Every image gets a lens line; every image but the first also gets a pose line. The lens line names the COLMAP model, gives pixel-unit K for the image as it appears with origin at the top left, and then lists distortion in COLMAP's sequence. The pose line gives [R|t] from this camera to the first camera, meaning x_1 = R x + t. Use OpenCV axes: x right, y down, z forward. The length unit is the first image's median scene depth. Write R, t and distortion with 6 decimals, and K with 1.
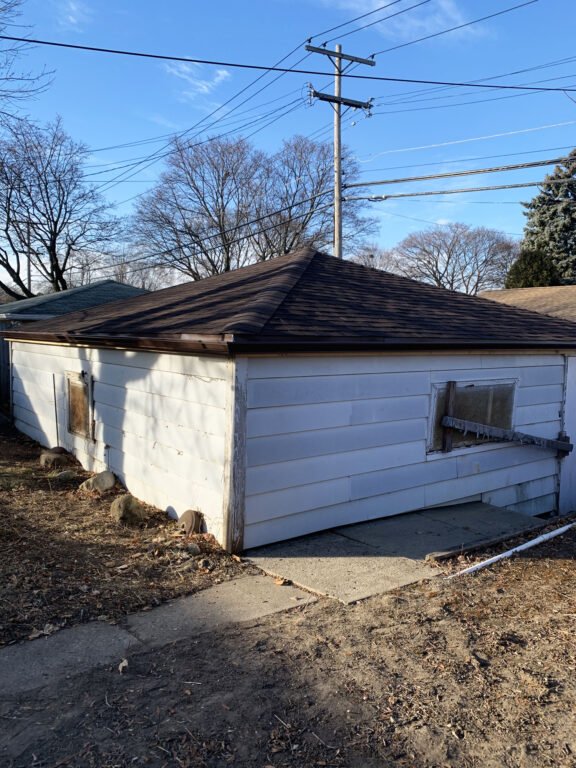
lens RADIAL K [[579.0, 0, 286.7], [0, 579.0, 378.6], [0, 0, 1]] dist [0.093682, -0.195859]
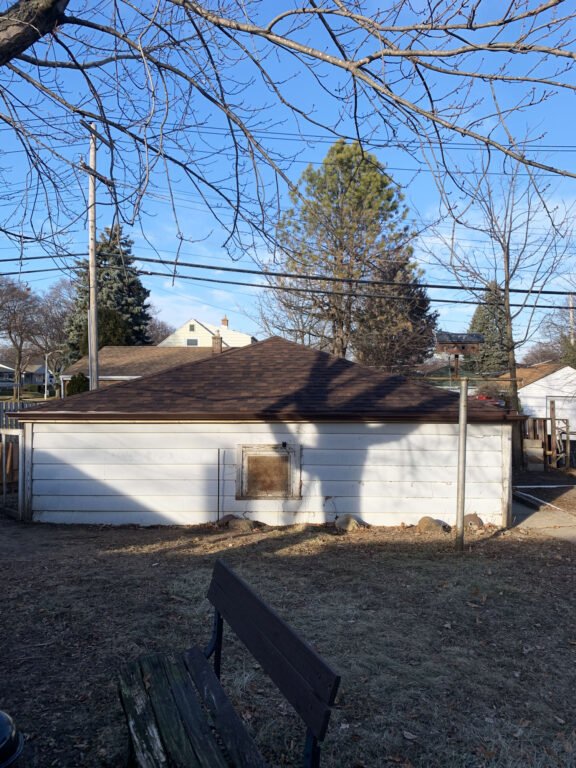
lens RADIAL K [[579.0, 0, 286.7], [0, 579.0, 378.6], [0, 0, 1]] dist [0.093682, -0.195859]
pose [[0.621459, -0.012402, 0.783349, -0.508713], [0.068494, 0.996906, -0.038556, -0.038726], [-0.780447, 0.077616, 0.620386, 0.092369]]
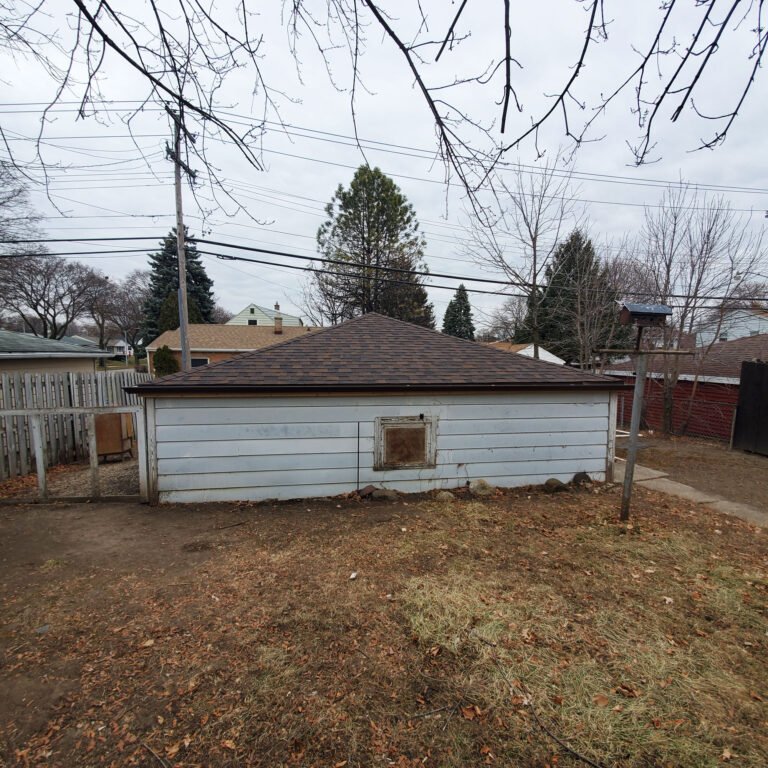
lens RADIAL K [[402.4, 0, 385.8], [0, 402.4, 392.0], [0, 0, 1]] dist [0.000029, -0.000627]
pose [[0.465145, -0.098652, 0.879721, -0.447027], [0.070173, 0.994753, 0.074448, -0.051024], [-0.882449, 0.027104, 0.469627, 0.260886]]
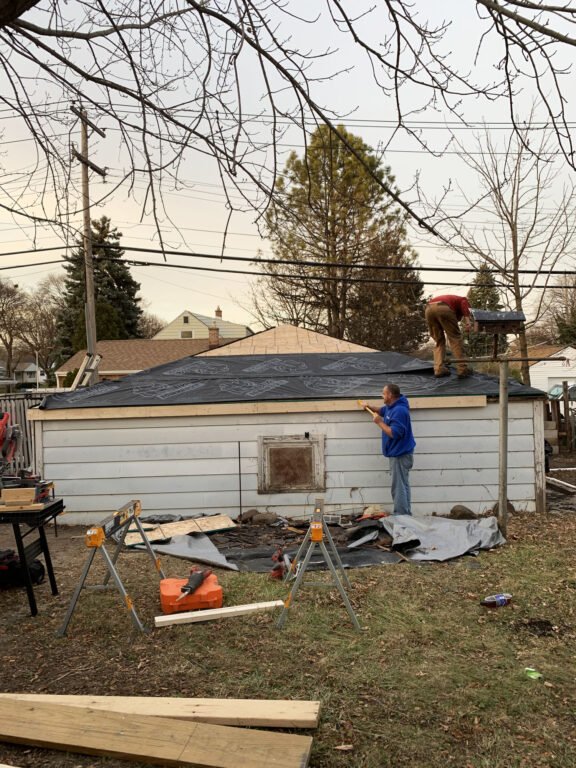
lens RADIAL K [[579.0, 0, 286.7], [0, 579.0, 378.6], [0, 0, 1]] dist [0.093682, -0.195859]
pose [[0.608116, -0.045513, 0.792542, -0.506305], [0.100768, 0.994705, -0.020196, -0.039792], [-0.787426, 0.092144, 0.609483, 0.124471]]
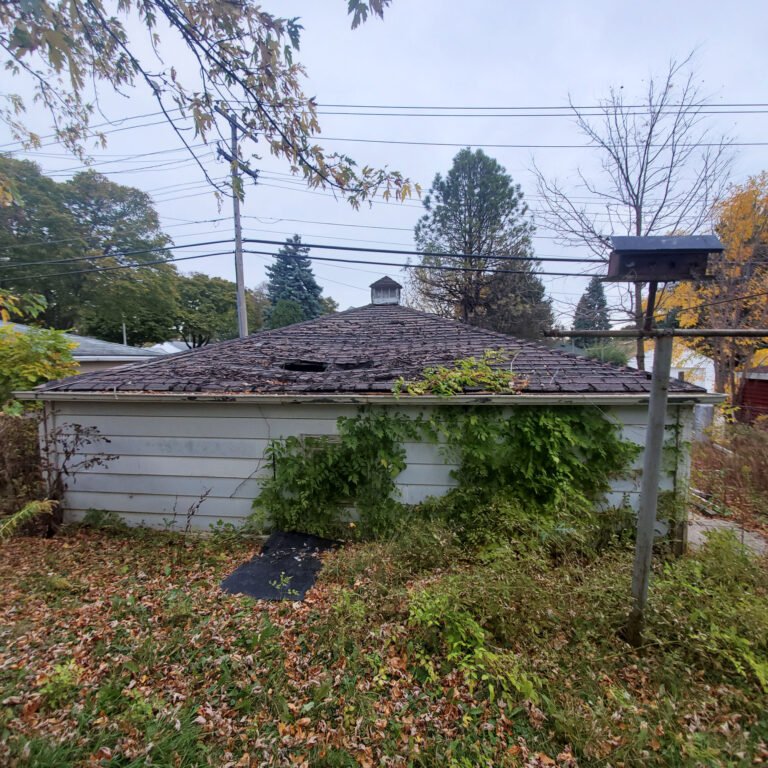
lens RADIAL K [[410.6, 0, 393.8], [0, 410.6, 395.8], [0, 0, 1]] dist [0.011426, -0.000686]
pose [[0.696417, -0.089117, 0.712082, -0.297418], [0.073944, 0.995889, 0.052318, -0.038323], [-0.713818, 0.016219, 0.700144, 0.206664]]
